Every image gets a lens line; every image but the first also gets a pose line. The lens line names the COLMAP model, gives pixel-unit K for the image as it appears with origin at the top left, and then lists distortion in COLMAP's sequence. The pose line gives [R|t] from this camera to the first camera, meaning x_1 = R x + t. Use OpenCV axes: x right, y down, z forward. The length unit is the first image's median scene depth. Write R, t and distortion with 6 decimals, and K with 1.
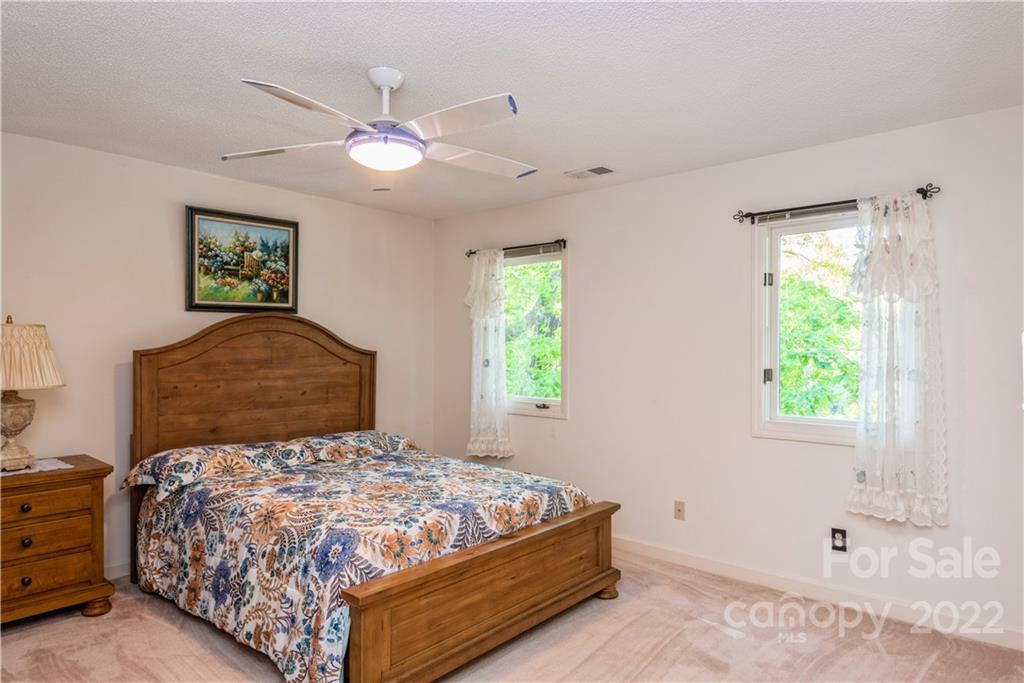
lens RADIAL K [[638.2, 0, 512.0], [0, 638.2, 341.5], [0, 0, 1]] dist [0.030989, -0.000116]
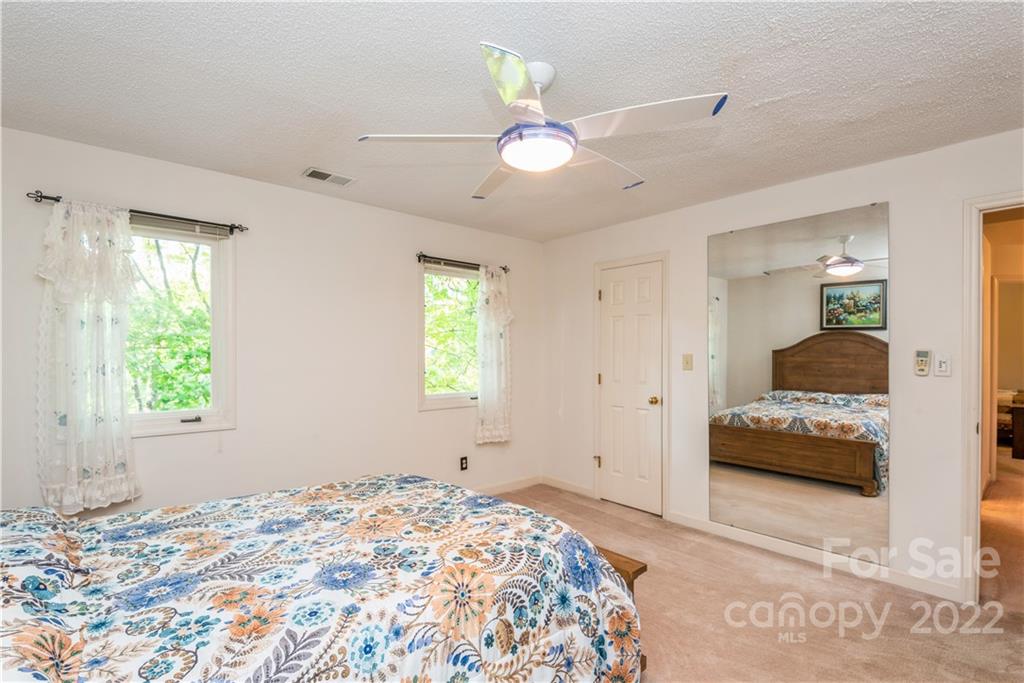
lens RADIAL K [[476.1, 0, 511.1], [0, 476.1, 350.9], [0, 0, 1]] dist [0.000495, 0.000038]
pose [[0.127892, 0.001553, 0.991787, -0.869467], [-0.009387, 0.999956, -0.000355, 0.015877], [-0.991744, -0.009265, 0.127901, 0.886354]]
